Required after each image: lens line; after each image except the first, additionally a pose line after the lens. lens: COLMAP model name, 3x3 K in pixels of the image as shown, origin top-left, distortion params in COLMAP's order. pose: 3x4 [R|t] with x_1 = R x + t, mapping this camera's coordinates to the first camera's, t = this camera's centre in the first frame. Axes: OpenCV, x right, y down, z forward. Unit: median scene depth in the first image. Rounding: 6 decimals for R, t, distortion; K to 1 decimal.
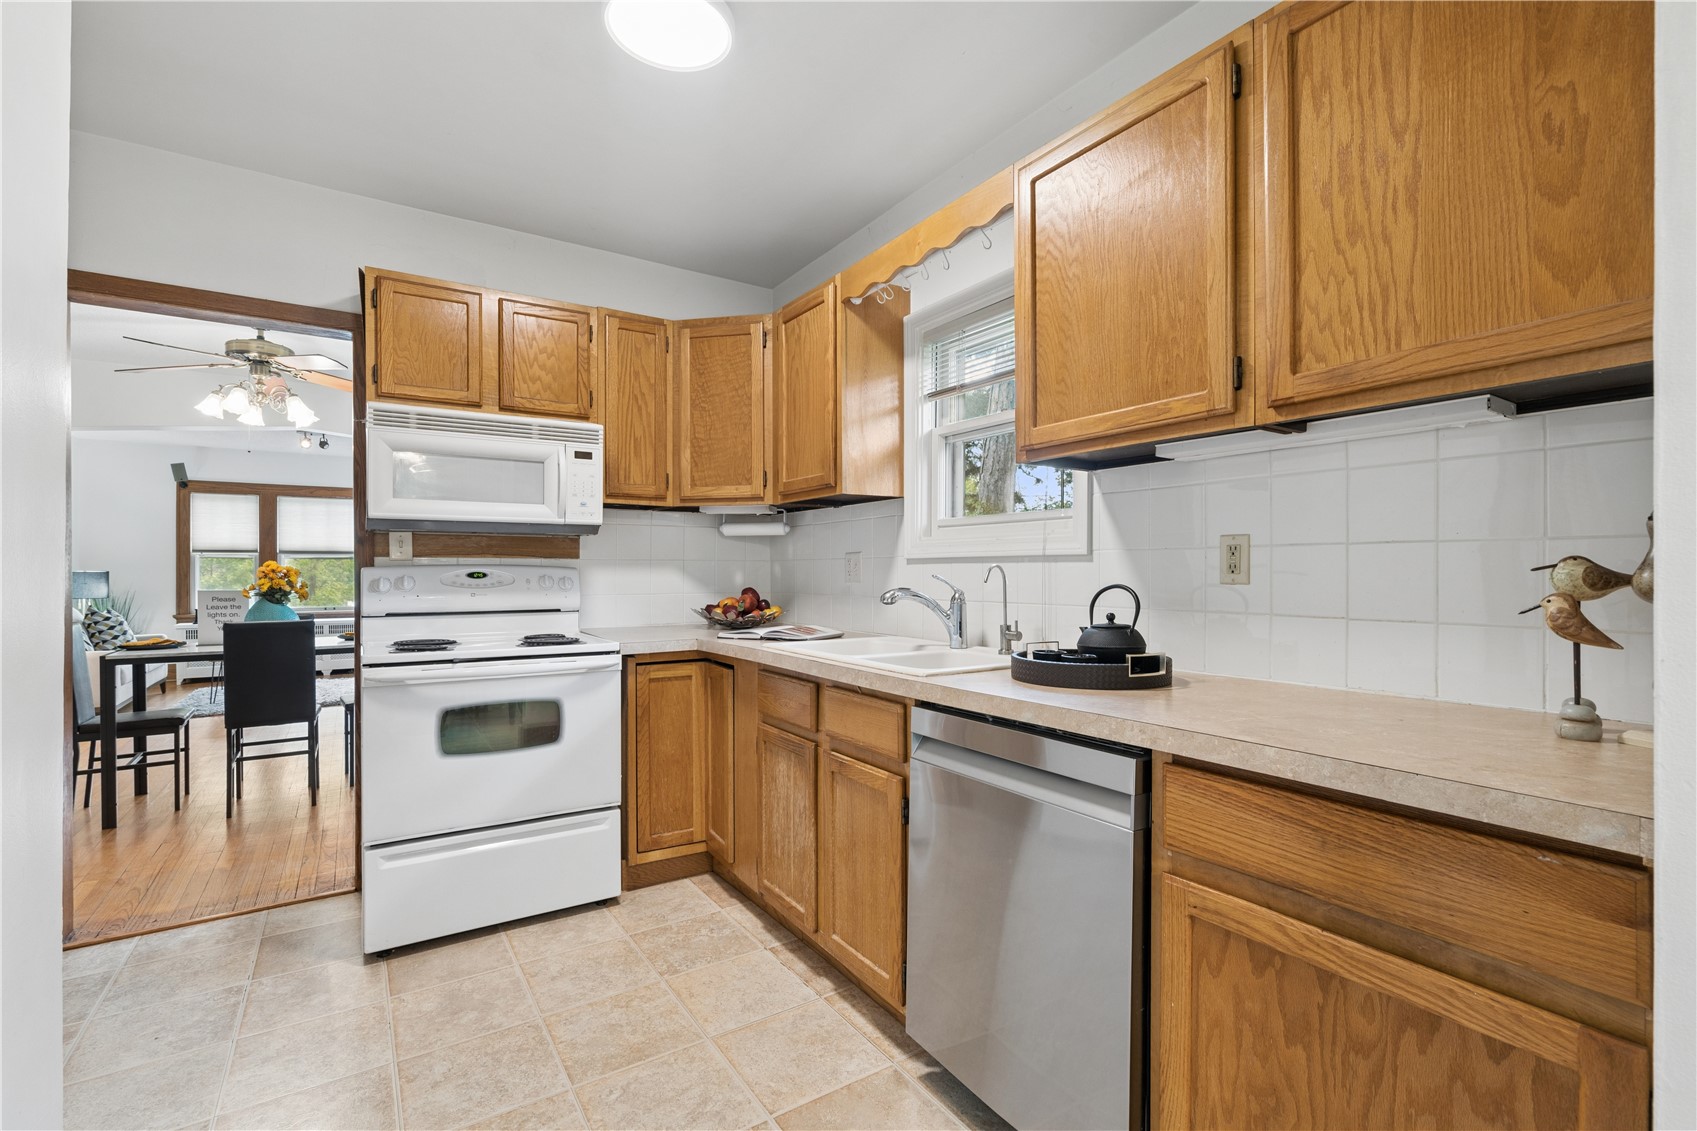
lens RADIAL K [[768.8, 0, 849.5], [0, 768.8, 570.8], [0, 0, 1]] dist [-0.002736, -0.000304]
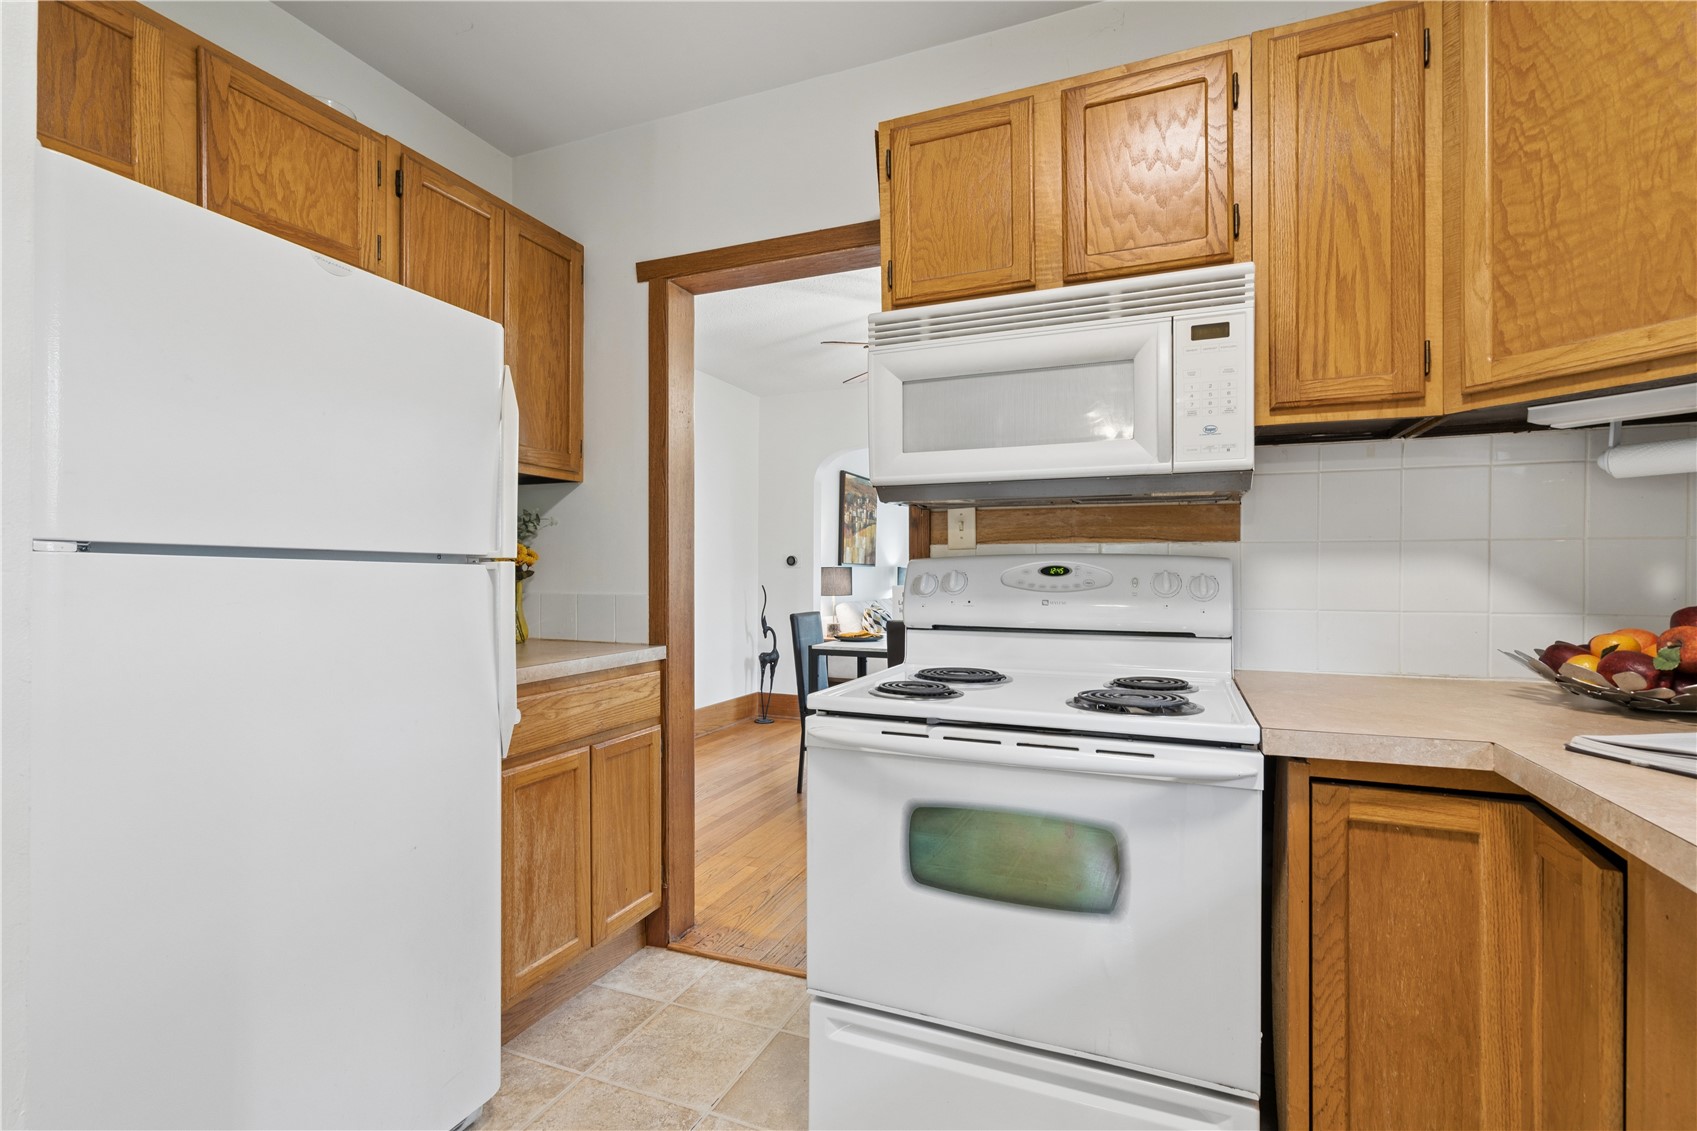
lens RADIAL K [[768.8, 0, 849.5], [0, 768.8, 570.8], [0, 0, 1]] dist [-0.002736, -0.000304]
pose [[0.565661, 0.004018, -0.824628, -0.066613], [-0.000095, 0.999988, 0.004808, 0.002772], [0.824638, -0.002641, 0.565655, 0.519451]]
